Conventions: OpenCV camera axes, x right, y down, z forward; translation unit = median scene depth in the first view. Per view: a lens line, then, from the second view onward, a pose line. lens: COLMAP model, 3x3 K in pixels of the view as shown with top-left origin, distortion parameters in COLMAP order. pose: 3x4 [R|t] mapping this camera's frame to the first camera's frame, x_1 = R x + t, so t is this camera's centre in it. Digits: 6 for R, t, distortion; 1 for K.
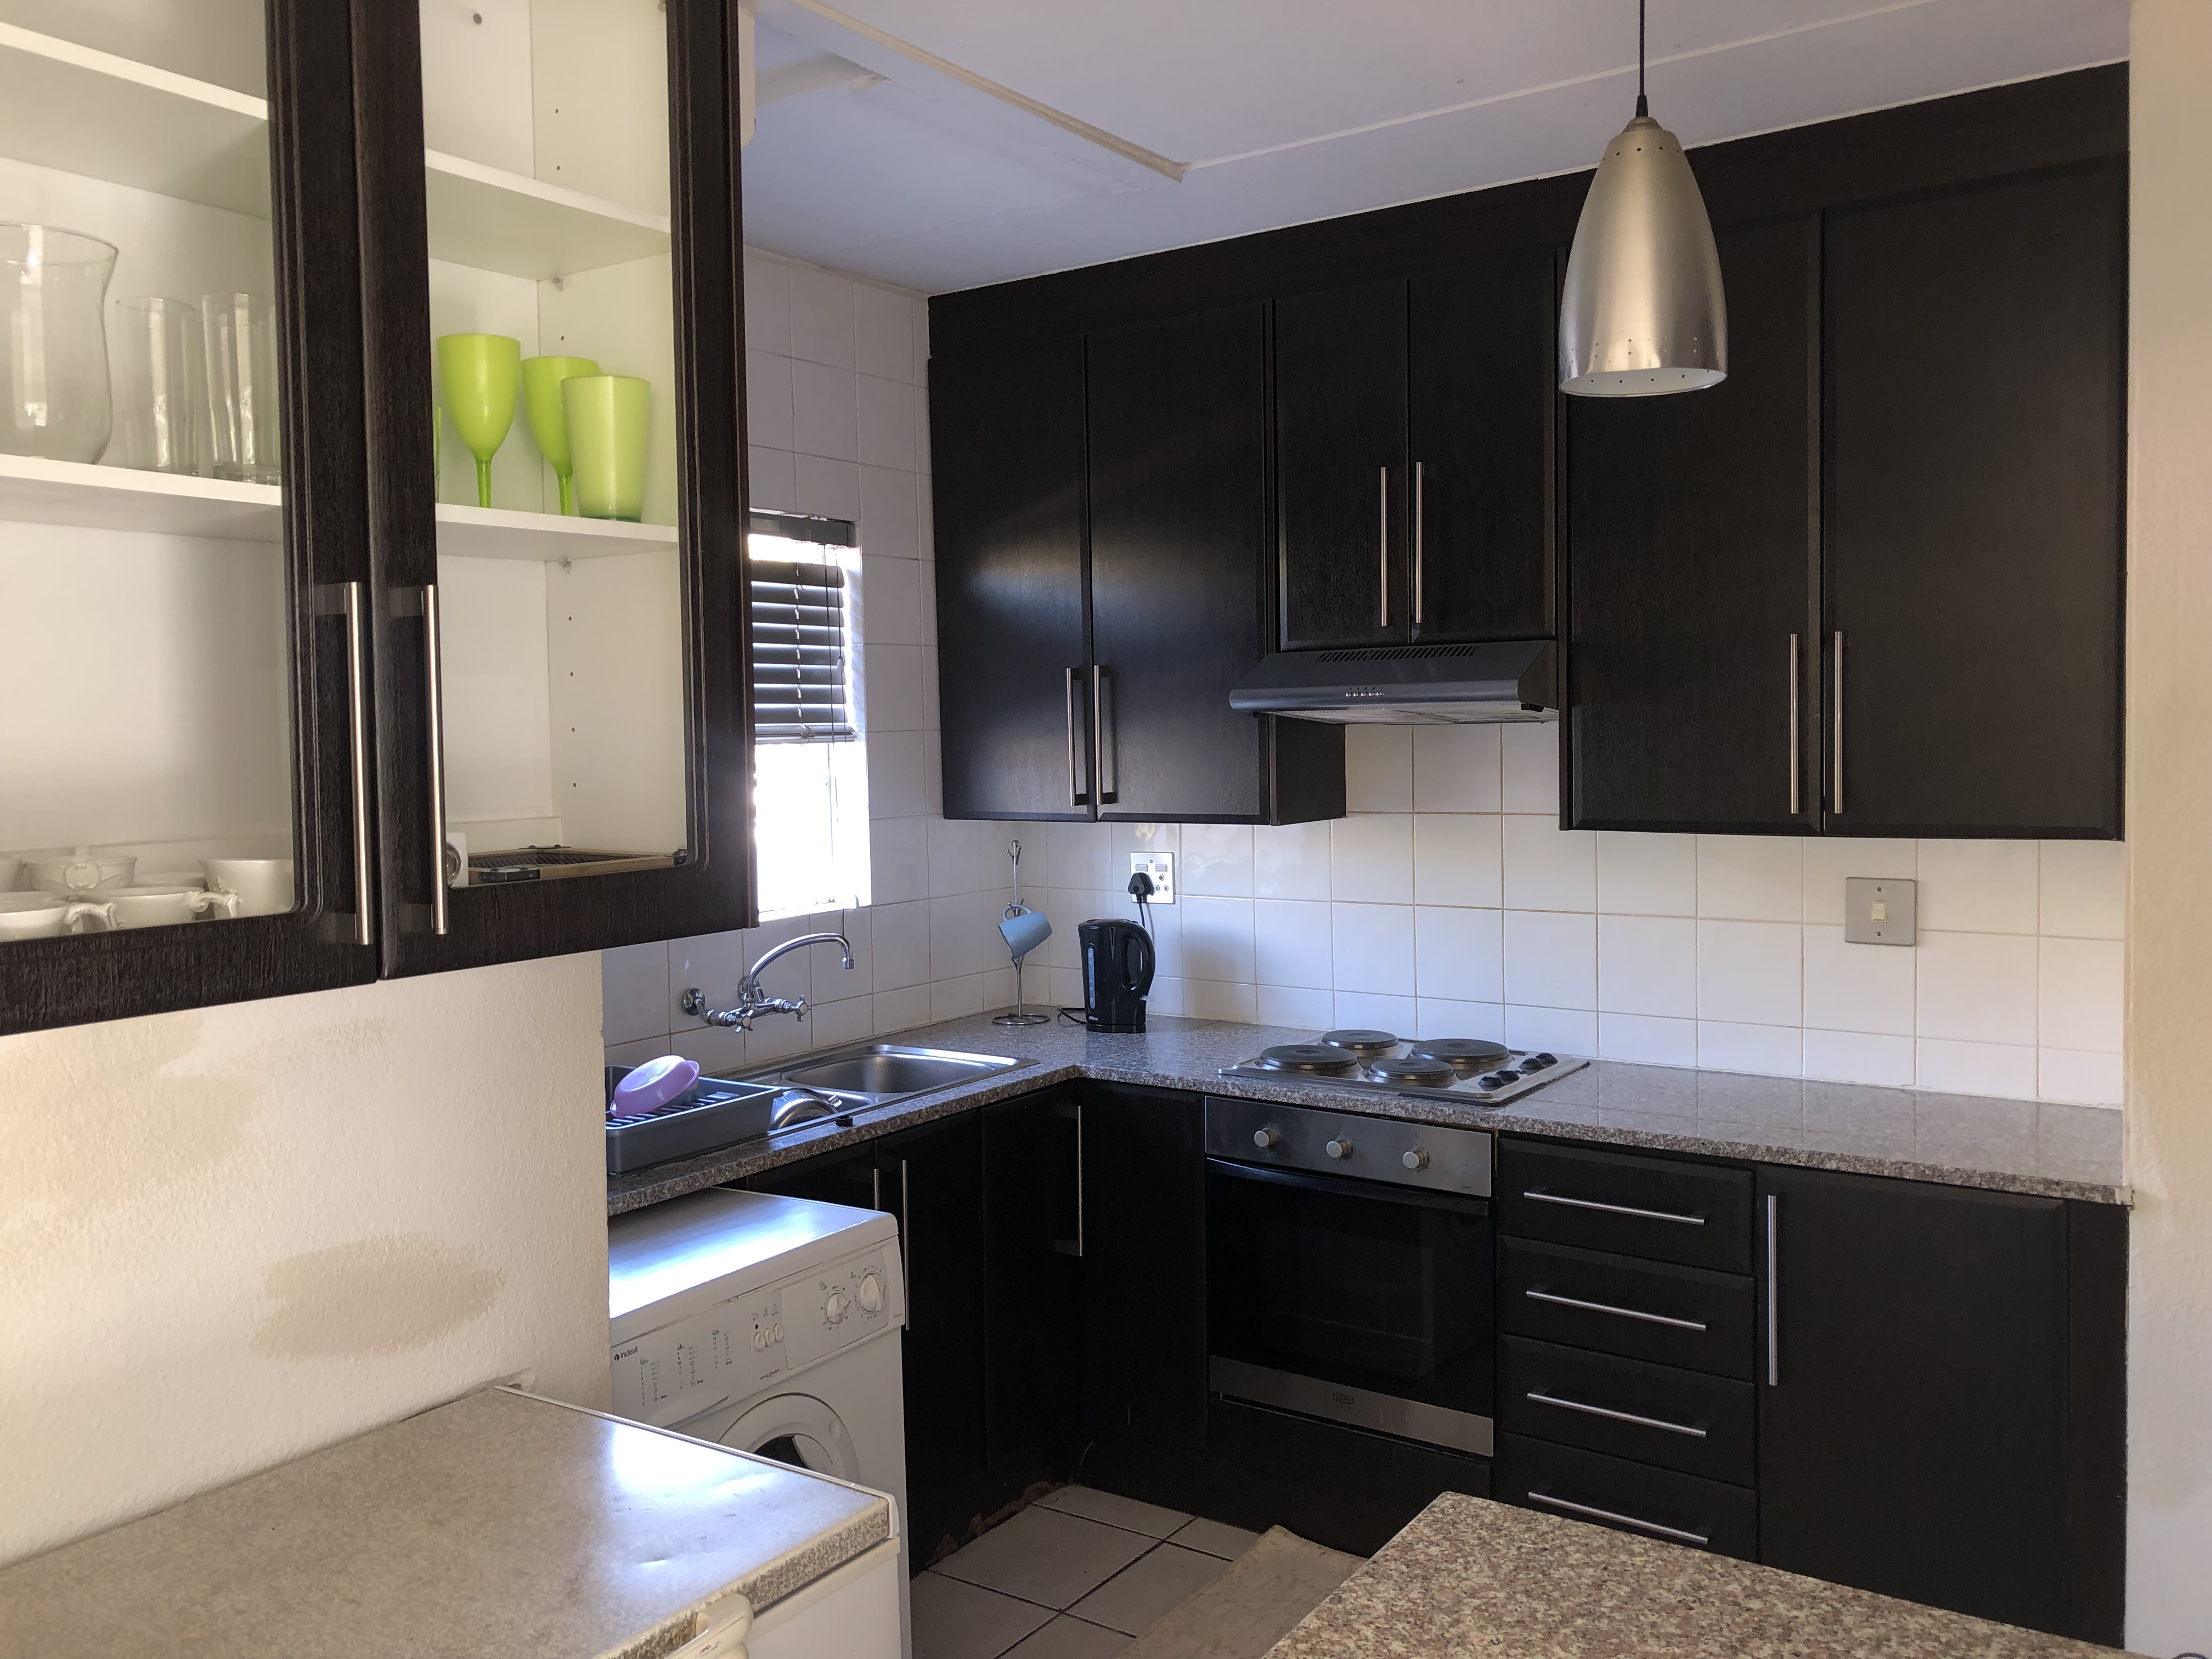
lens RADIAL K [[1816.6, 0, 1109.5], [0, 1816.6, 833.4], [0, 0, 1]] dist [0.044200, -0.054006]
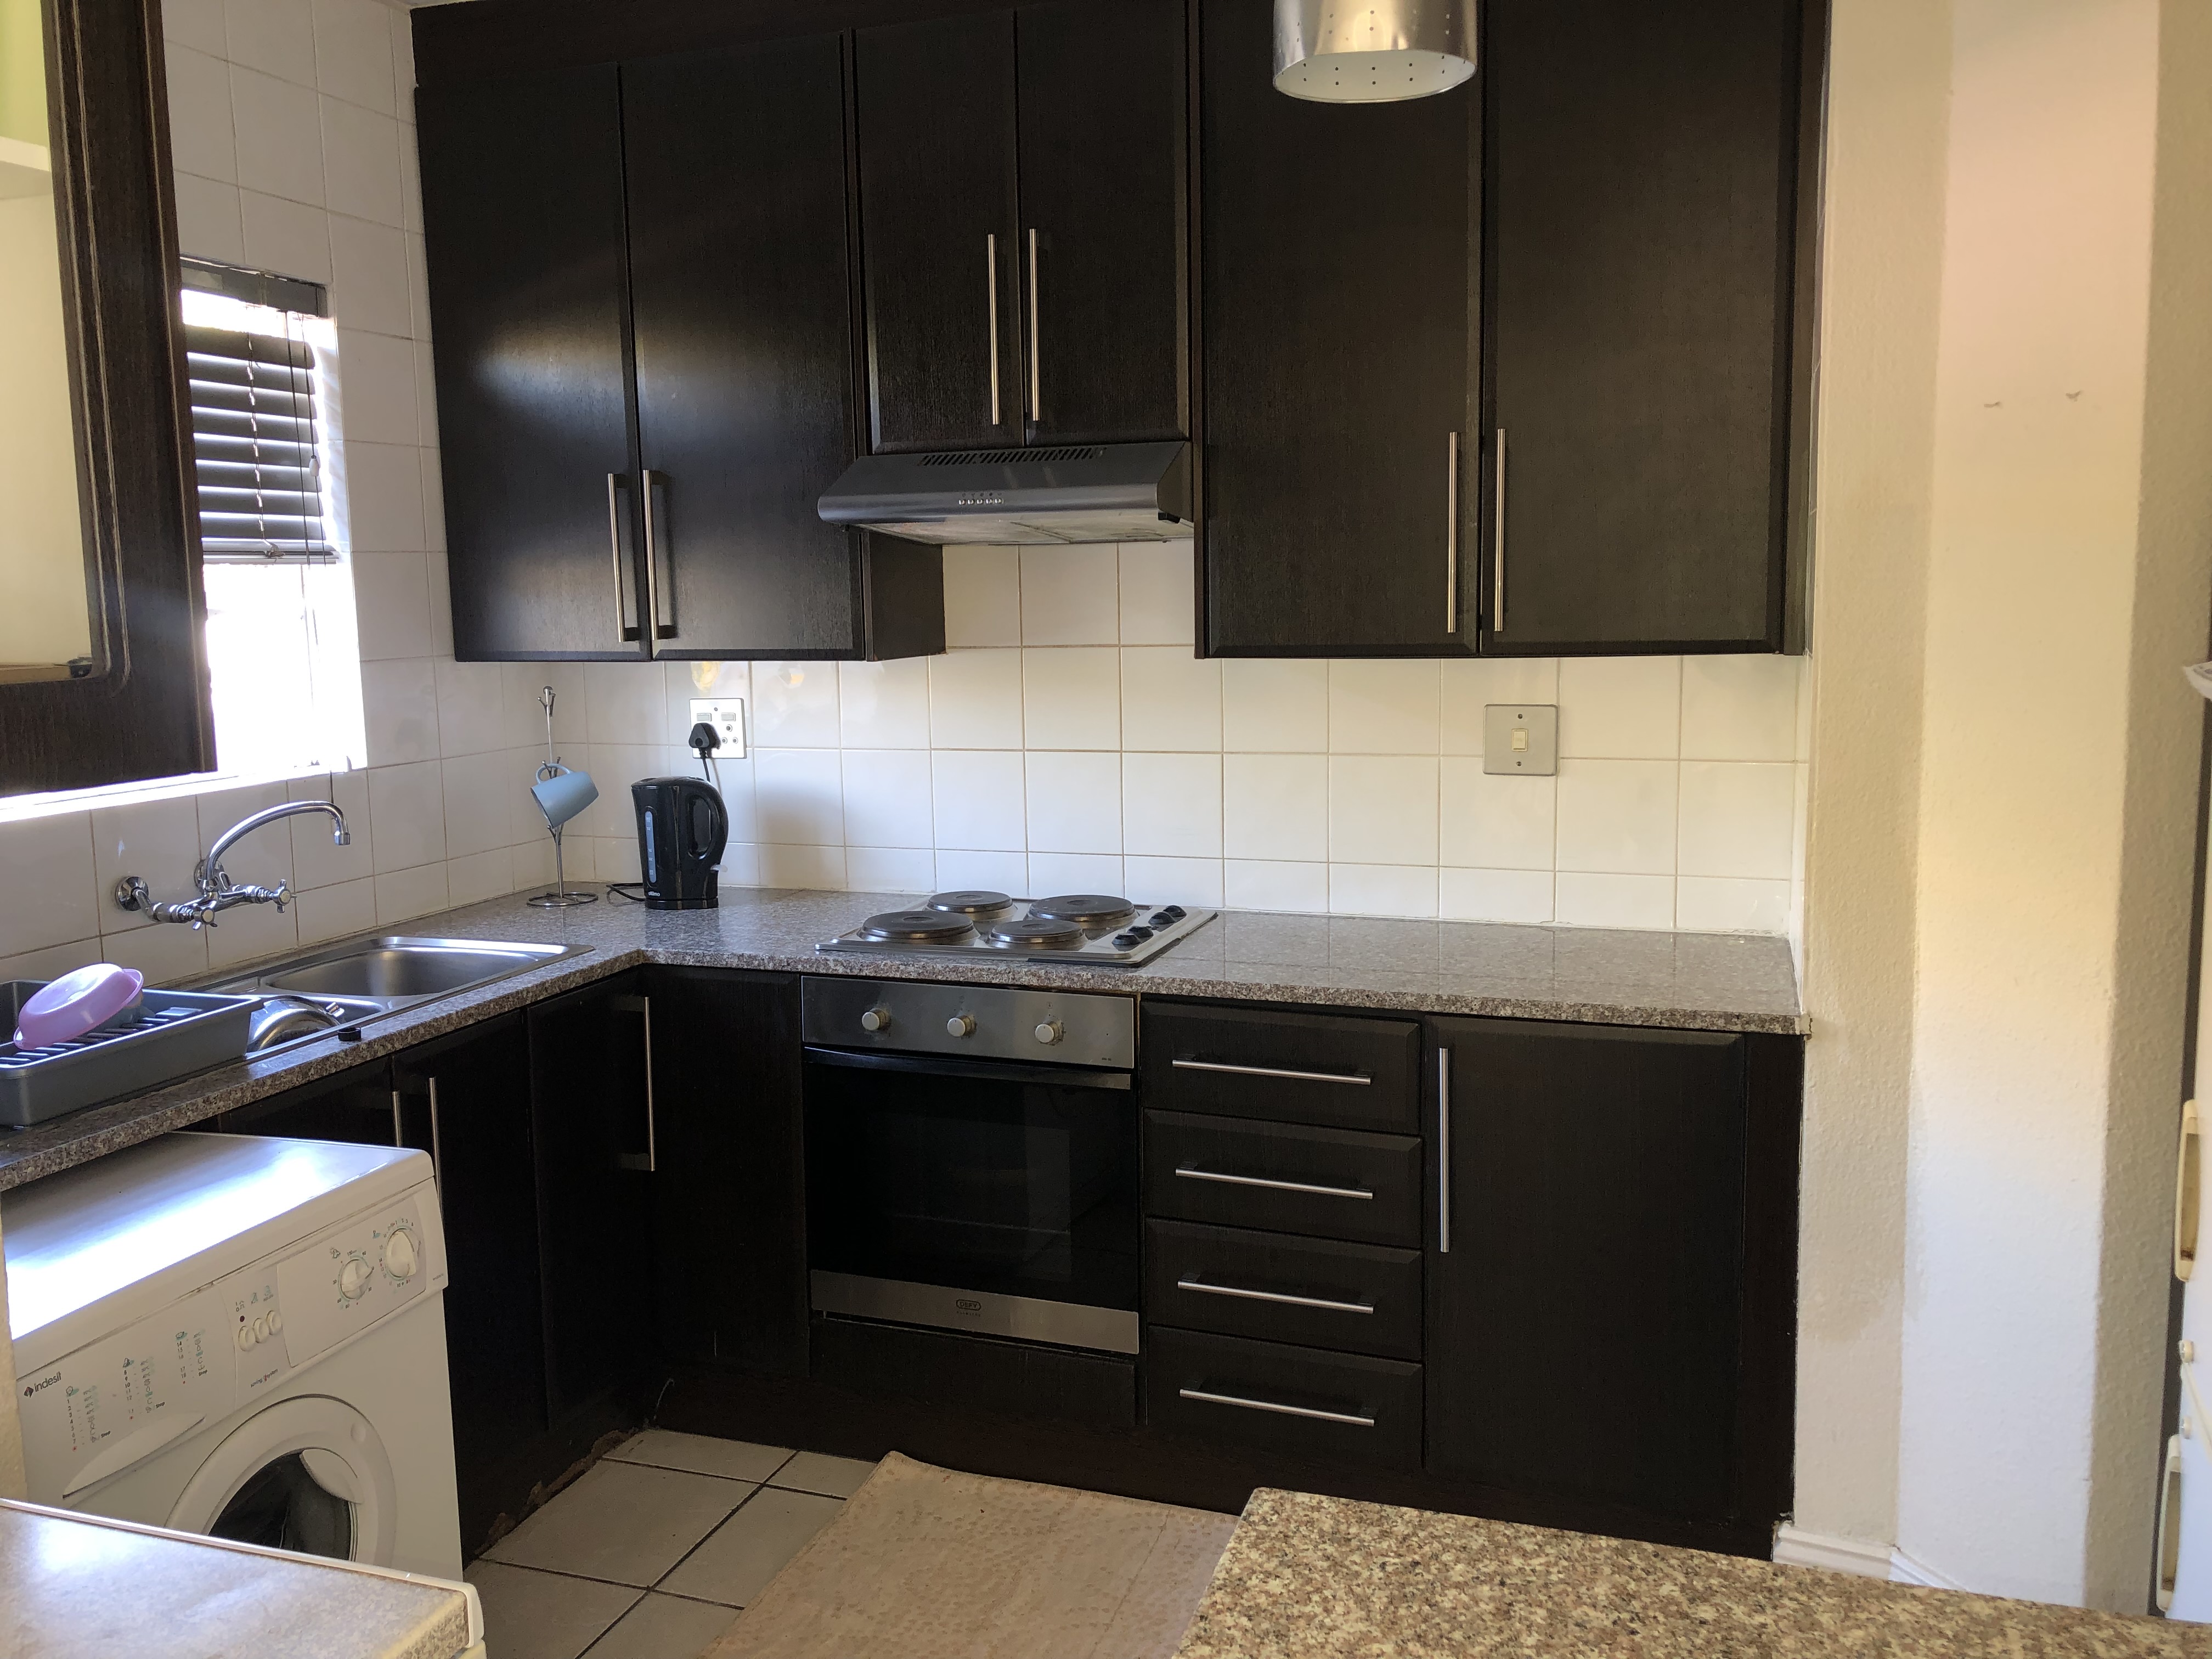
lens RADIAL K [[1816.6, 0, 1100.4], [0, 1816.6, 814.5], [0, 0, 1]] dist [0.044200, -0.054006]
pose [[0.966455, -0.034047, 0.254570, -0.027422], [0.018394, 0.997805, 0.063621, 0.017044], [-0.256178, -0.056804, 0.964959, 0.144669]]
